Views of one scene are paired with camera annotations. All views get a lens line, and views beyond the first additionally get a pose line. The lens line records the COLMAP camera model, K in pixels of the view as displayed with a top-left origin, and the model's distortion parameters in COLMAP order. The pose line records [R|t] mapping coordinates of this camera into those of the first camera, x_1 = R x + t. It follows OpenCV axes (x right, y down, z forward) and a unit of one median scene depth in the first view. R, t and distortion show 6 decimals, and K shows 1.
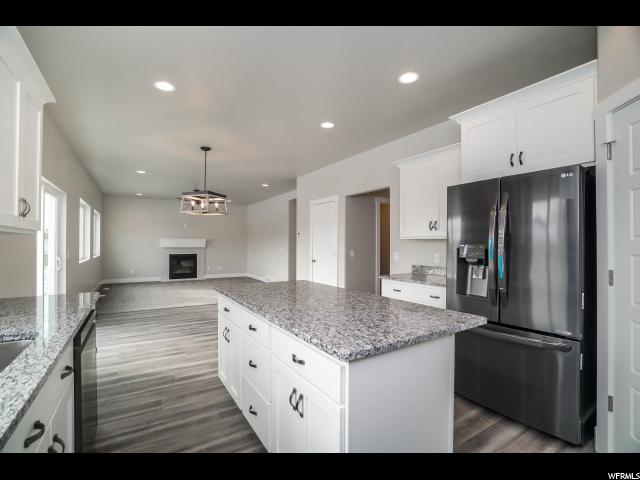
lens RADIAL K [[298.9, 0, 321.3], [0, 298.9, 242.2], [0, 0, 1]] dist [-0.031835, 0.000889]
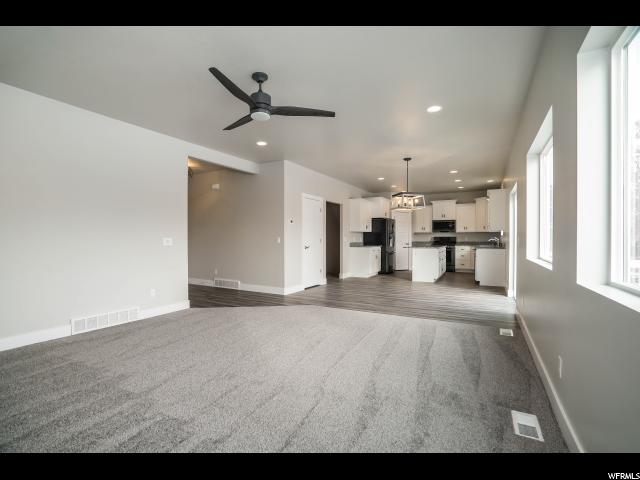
lens RADIAL K [[291.6, 0, 336.0], [0, 291.6, 239.4], [0, 0, 1]] dist [-0.001018, 0.000049]
pose [[-0.496559, -0.006471, 0.867979, -0.659877], [-0.003871, 0.999979, 0.005241, 0.015979], [-0.867995, -0.000758, -0.496573, 0.924176]]
